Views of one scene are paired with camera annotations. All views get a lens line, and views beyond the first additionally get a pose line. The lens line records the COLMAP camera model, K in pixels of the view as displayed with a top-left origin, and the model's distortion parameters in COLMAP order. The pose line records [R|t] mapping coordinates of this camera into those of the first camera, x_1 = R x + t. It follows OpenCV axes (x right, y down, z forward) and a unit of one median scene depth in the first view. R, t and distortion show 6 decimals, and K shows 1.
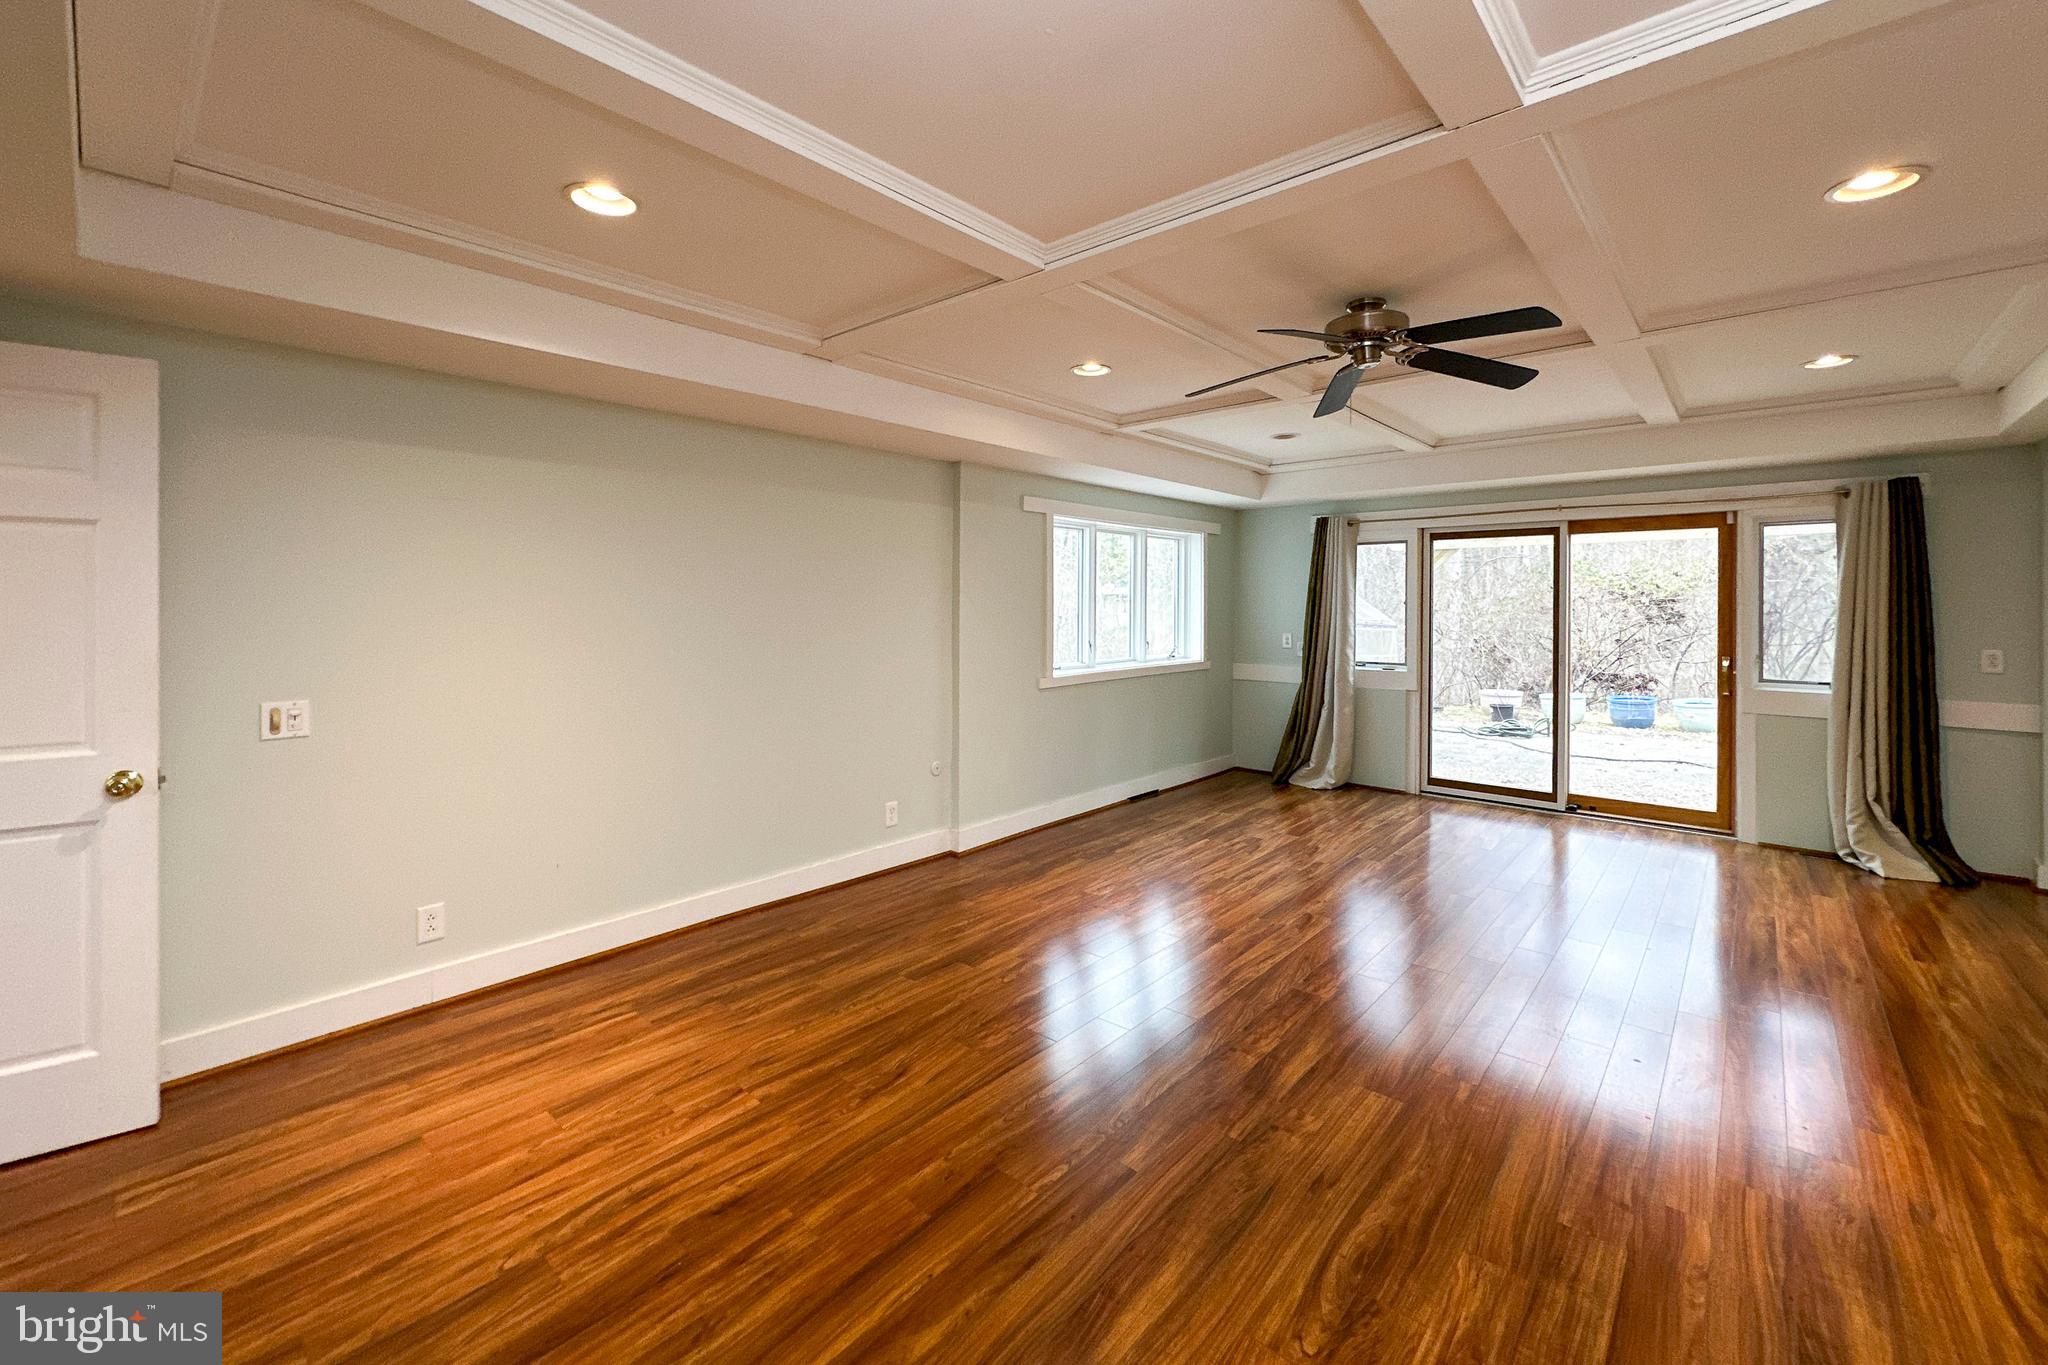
lens RADIAL K [[833.0, 0, 1022.1], [0, 833.0, 610.8], [0, 0, 1]] dist [-0.003835, 0.000623]
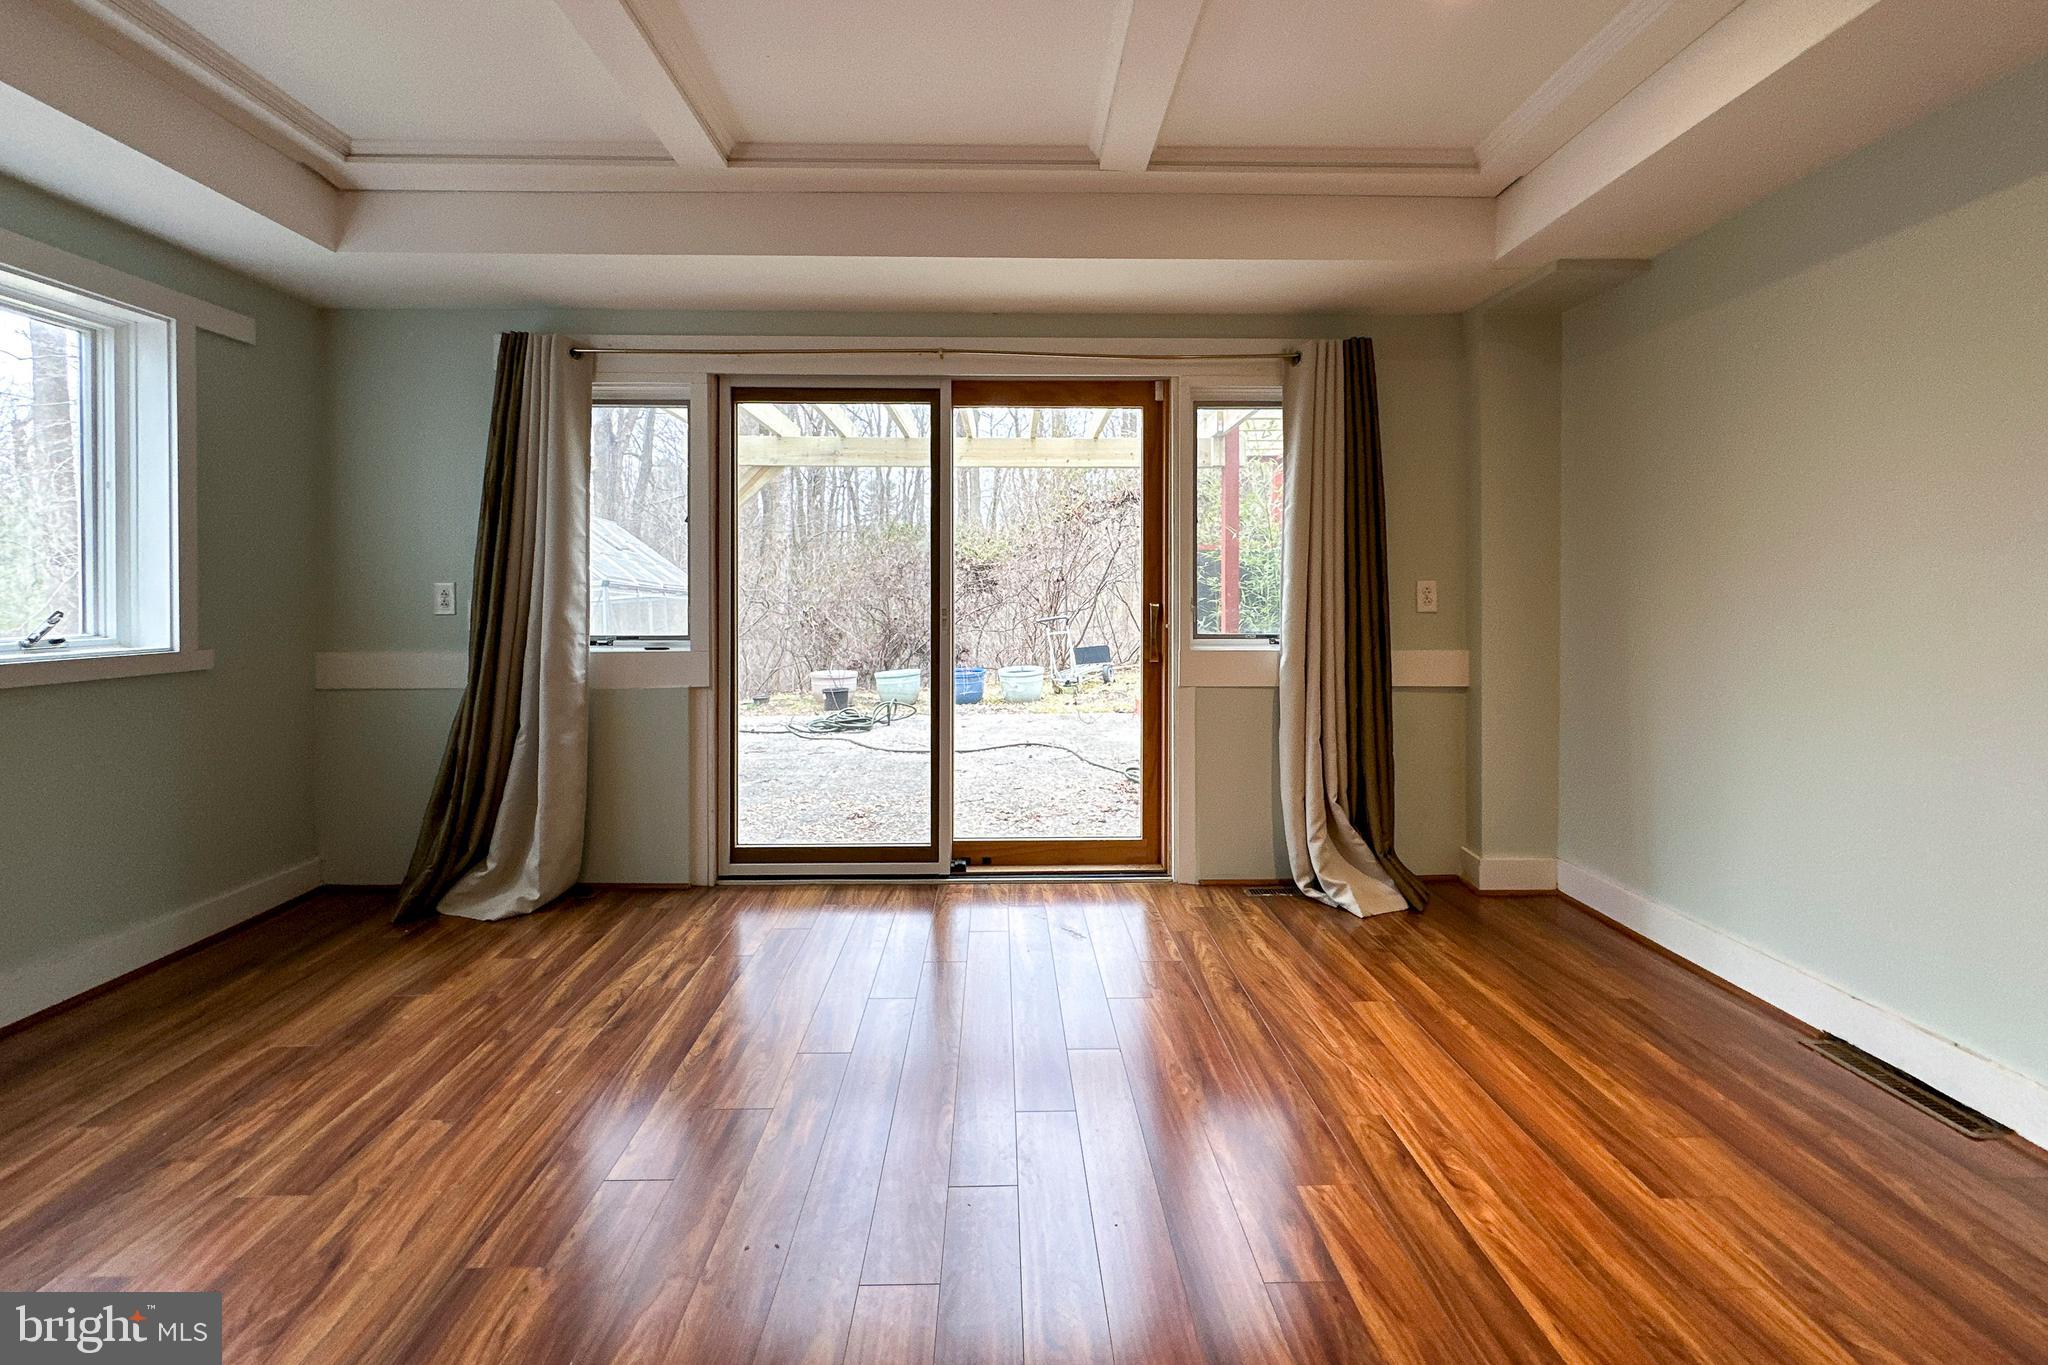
lens RADIAL K [[833.0, 0, 1003.7], [0, 833.0, 593.4], [0, 0, 1]] dist [-0.003835, 0.000623]
pose [[0.741233, -0.003715, 0.671238, 0.266055], [0.008155, 0.999961, -0.003471, 0.041286], [-0.671198, 0.008047, 0.741234, 0.498308]]
